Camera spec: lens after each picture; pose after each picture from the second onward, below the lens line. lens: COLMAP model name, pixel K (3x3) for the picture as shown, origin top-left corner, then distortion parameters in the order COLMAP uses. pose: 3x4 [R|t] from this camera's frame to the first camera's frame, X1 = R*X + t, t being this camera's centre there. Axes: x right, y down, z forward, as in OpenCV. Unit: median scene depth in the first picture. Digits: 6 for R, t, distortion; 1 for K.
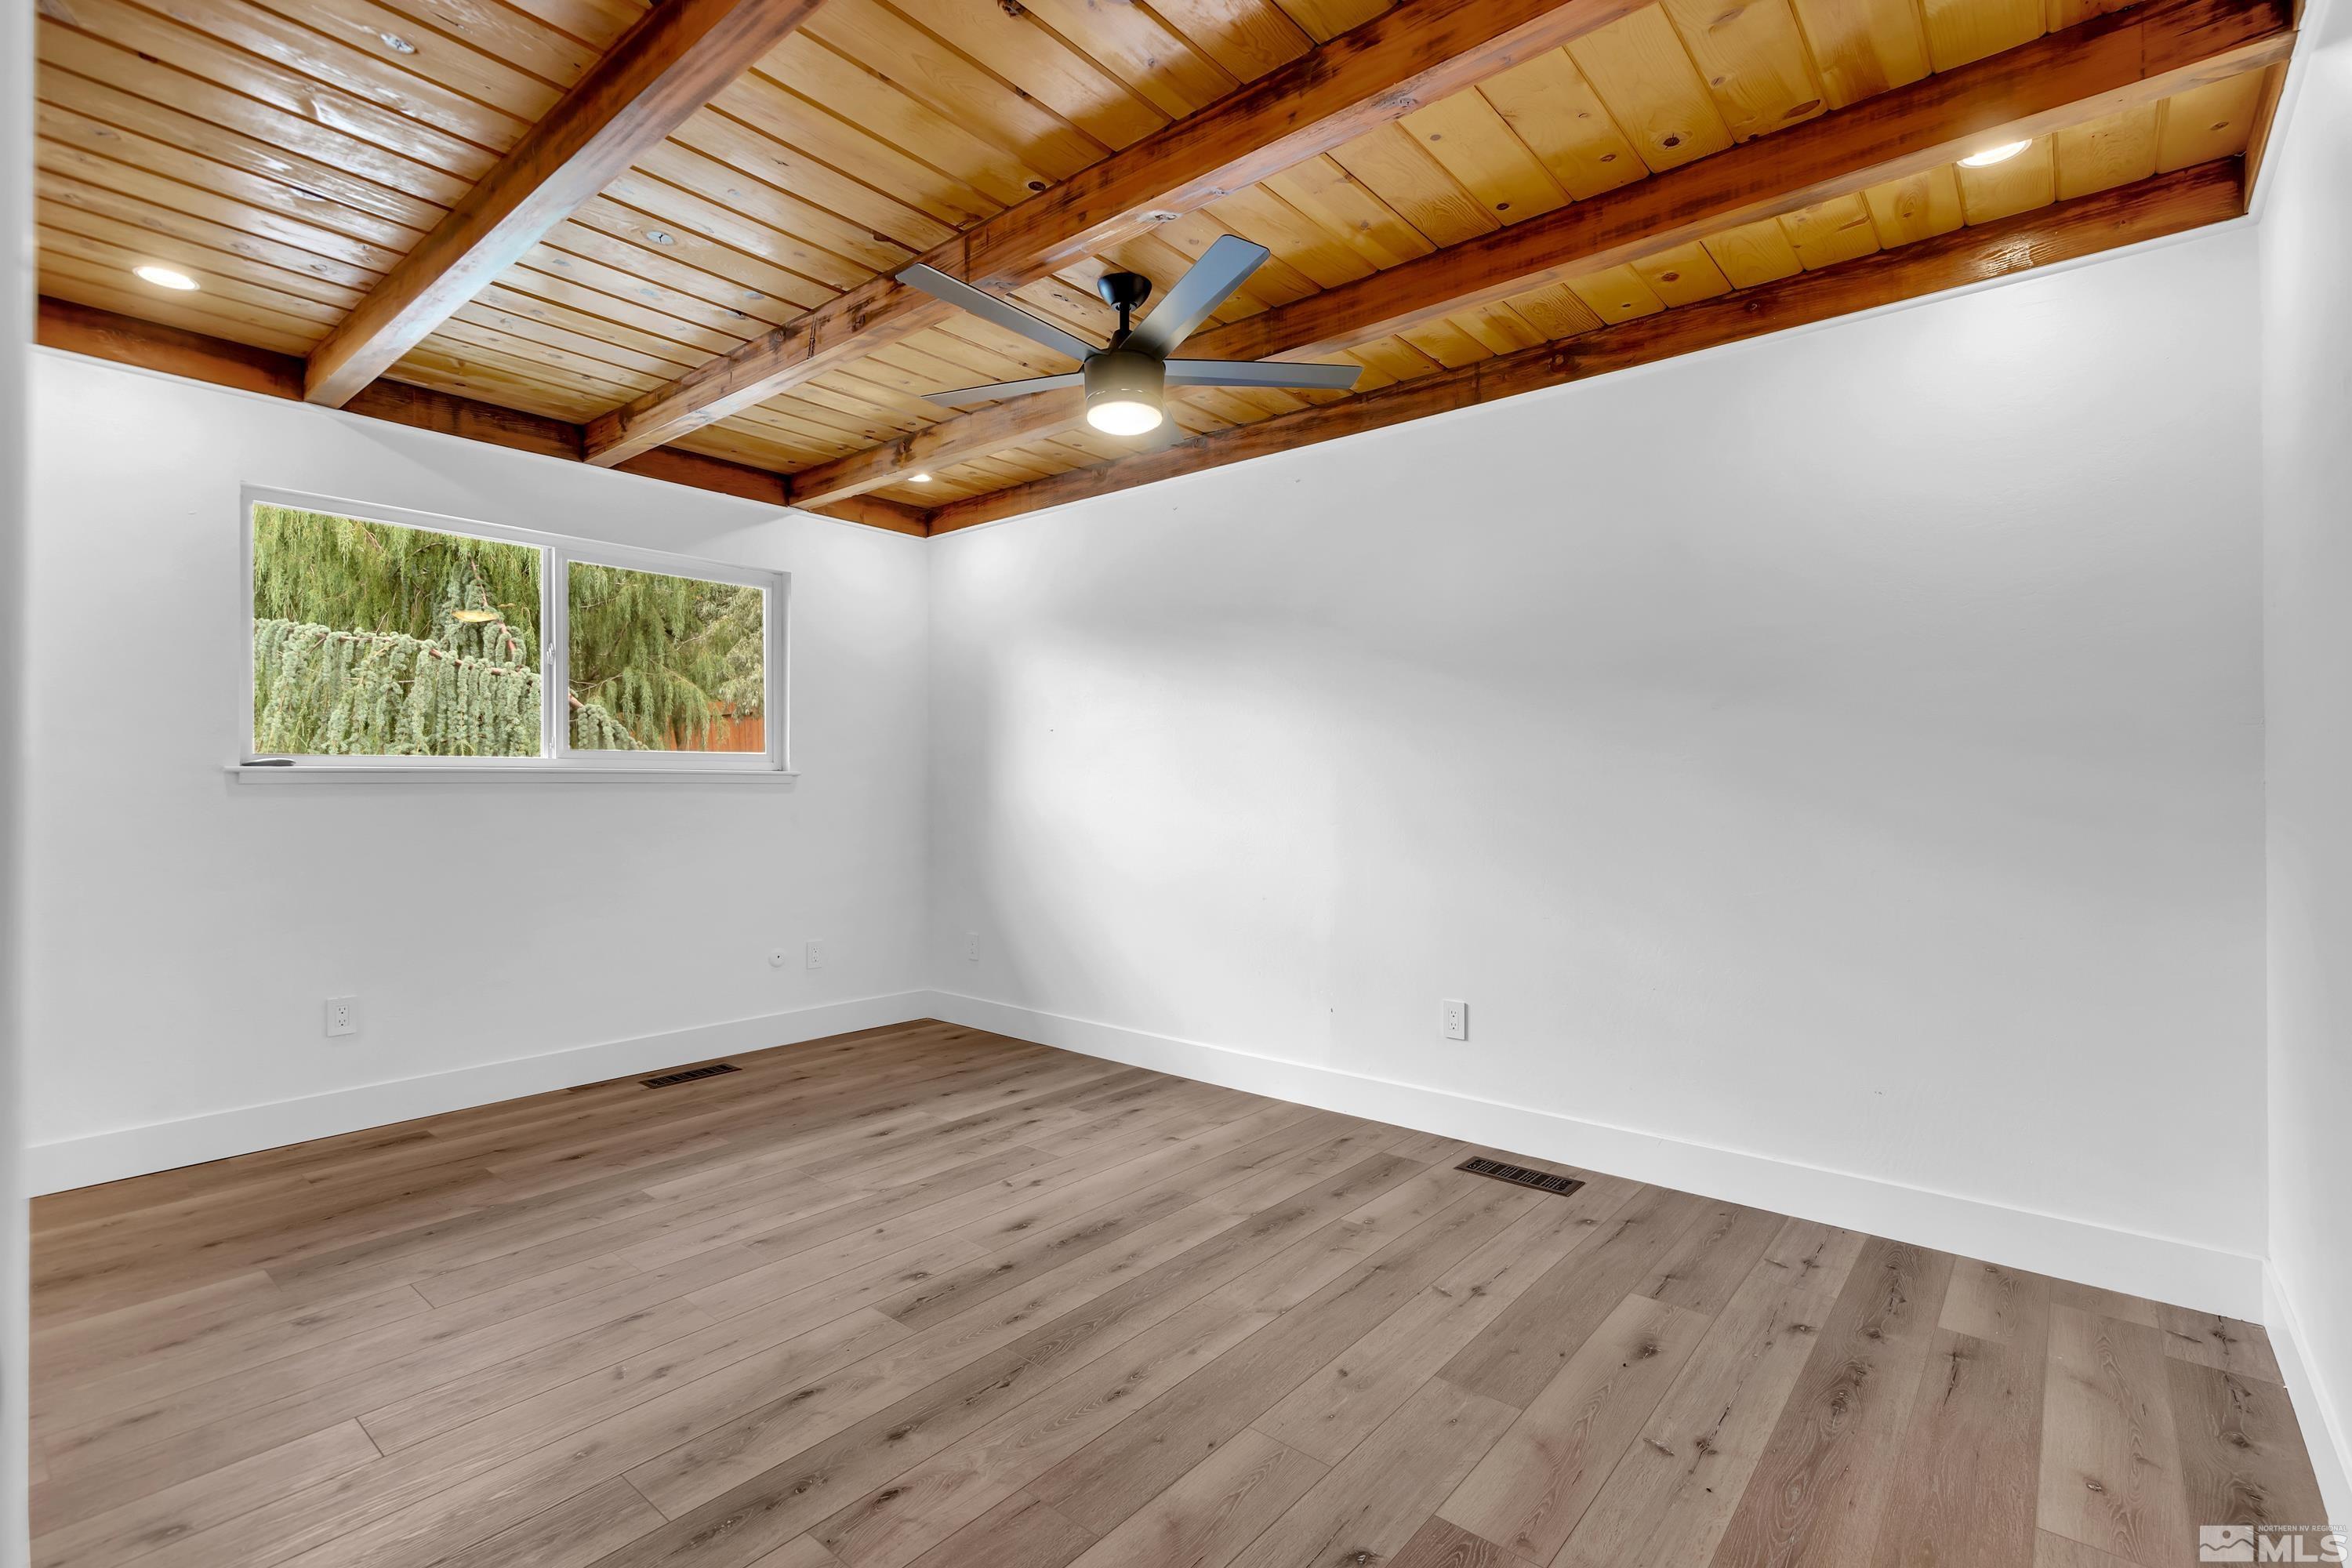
lens RADIAL K [[1136.8, 0, 1176.0], [0, 1136.8, 784.0], [0, 0, 1]] dist [-0.000753, -0.000108]
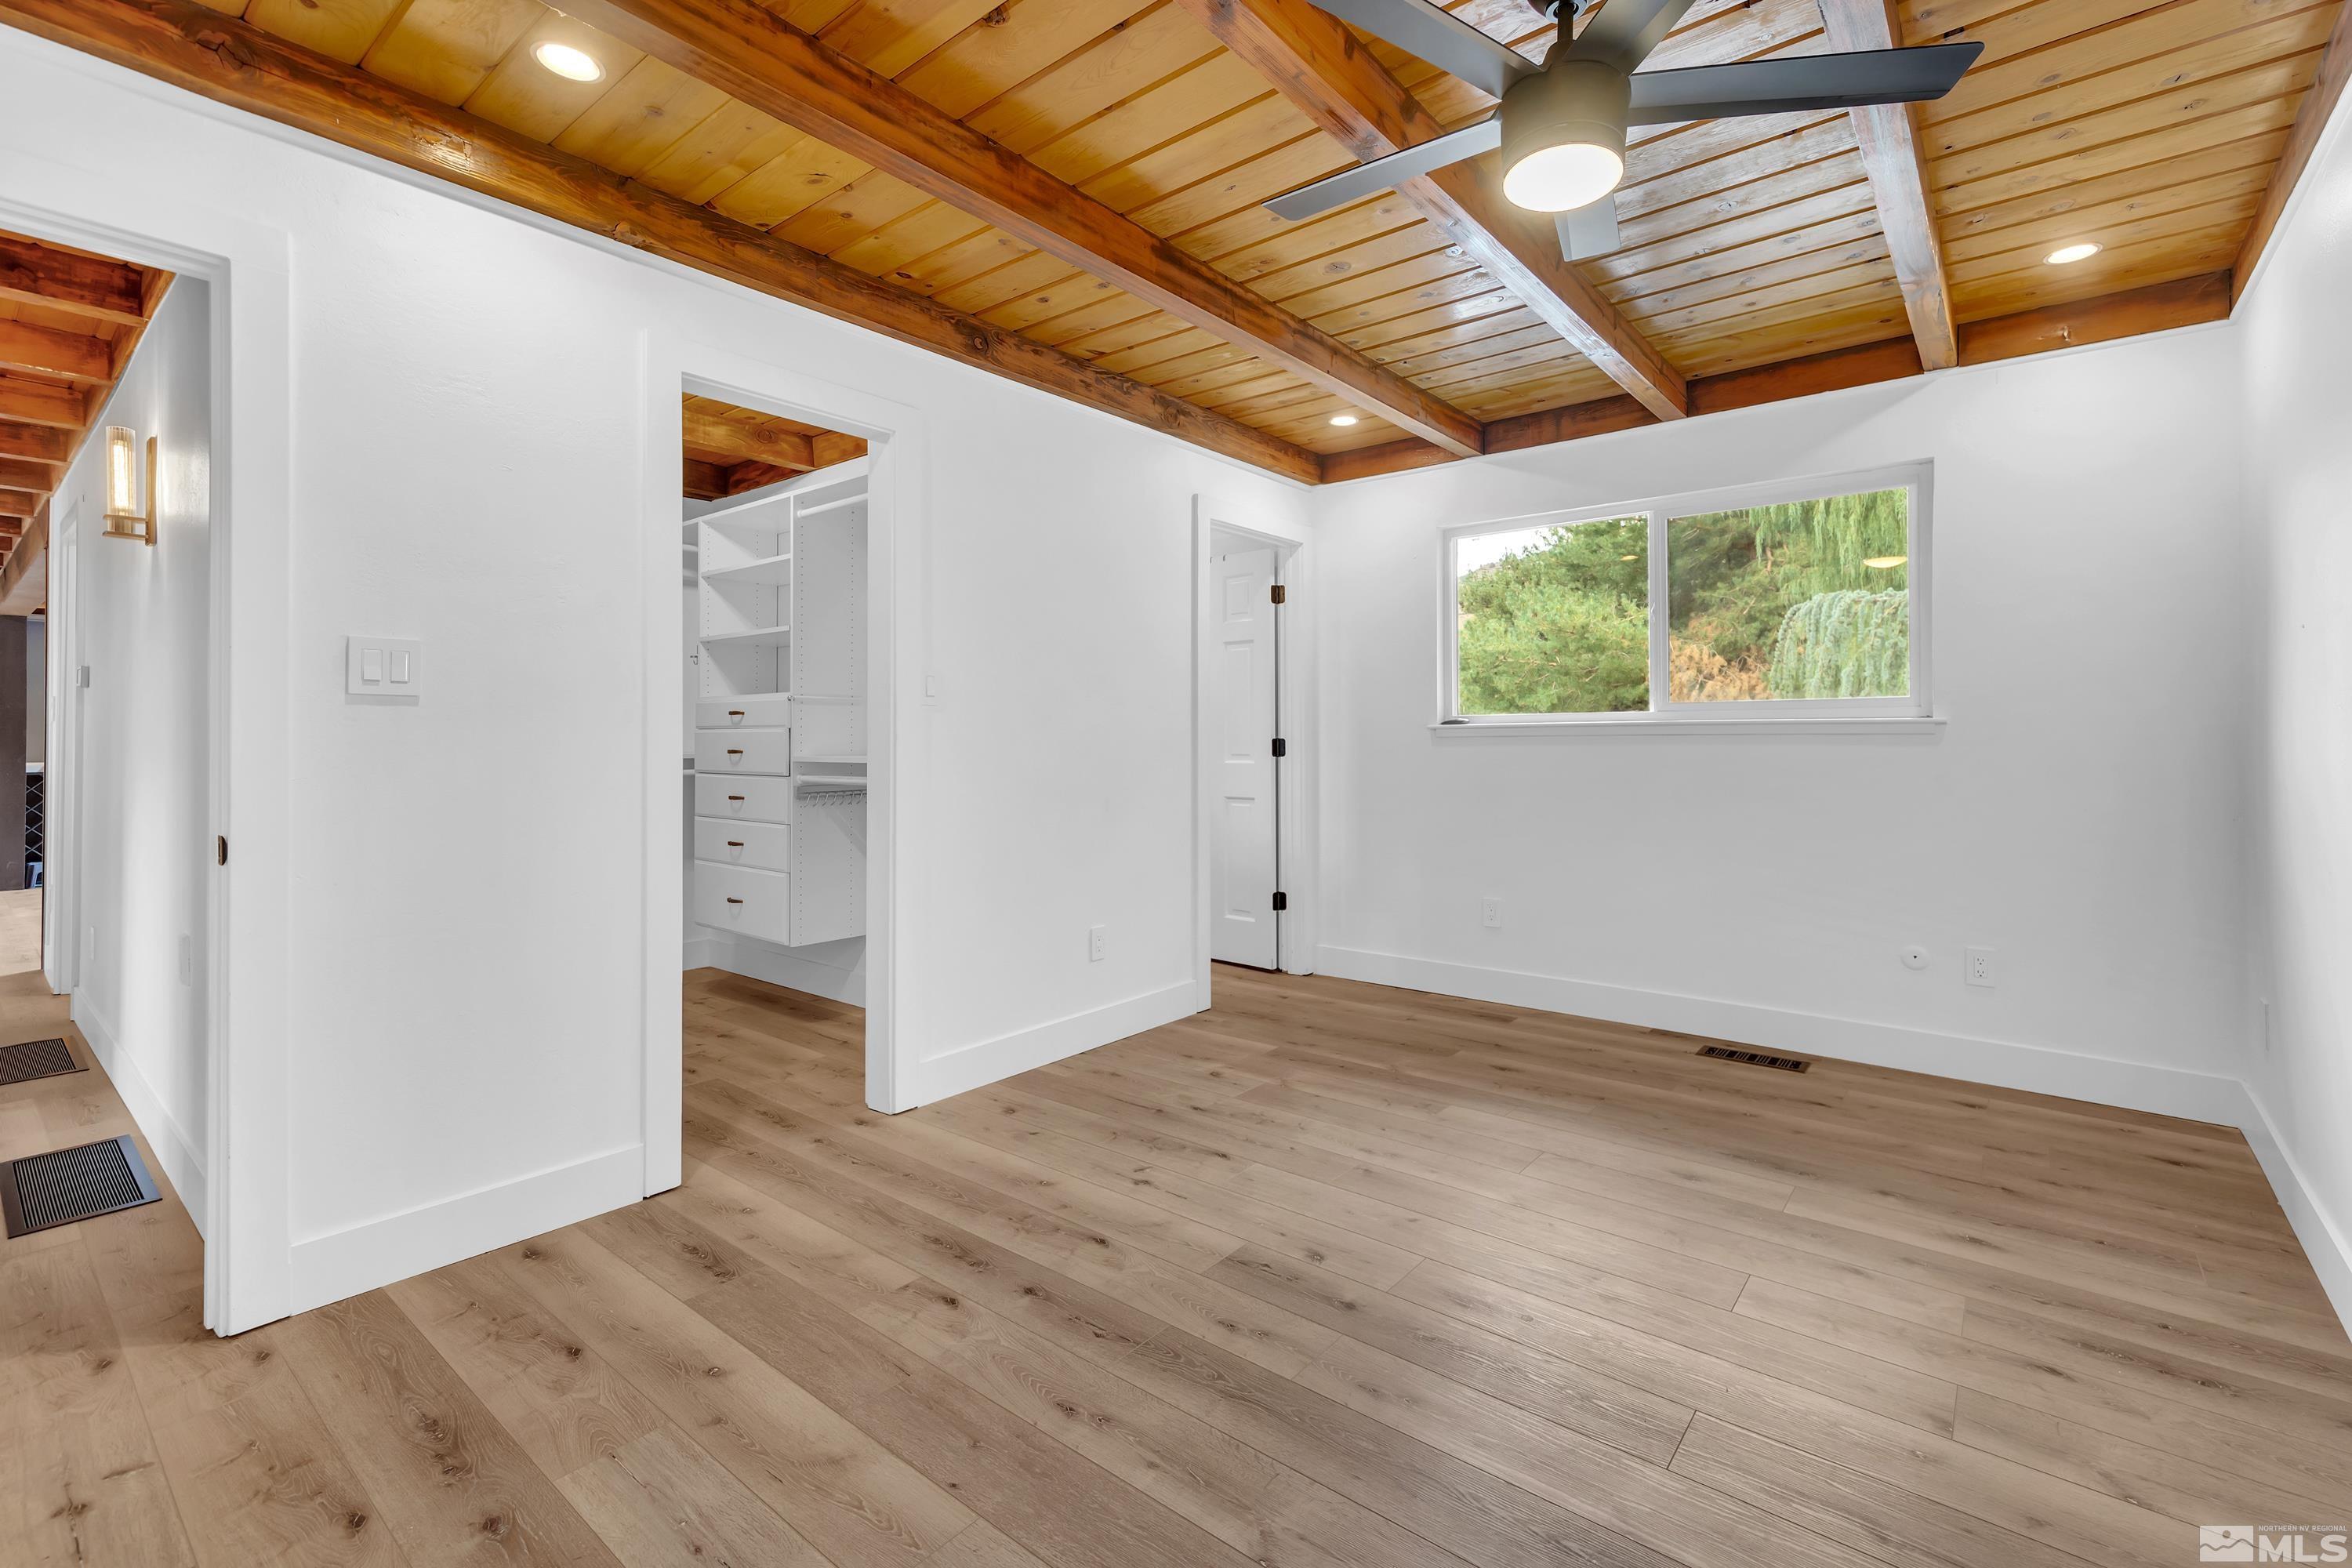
lens RADIAL K [[1019.4, 0, 1184.1], [0, 1019.4, 756.9], [0, 0, 1]] dist [0.000337, 0.000345]
pose [[-0.001204, 0.018362, -0.999831, 0.537402], [0.003905, 0.999824, 0.018357, 0.000736], [0.999992, -0.003882, -0.001276, 0.781584]]
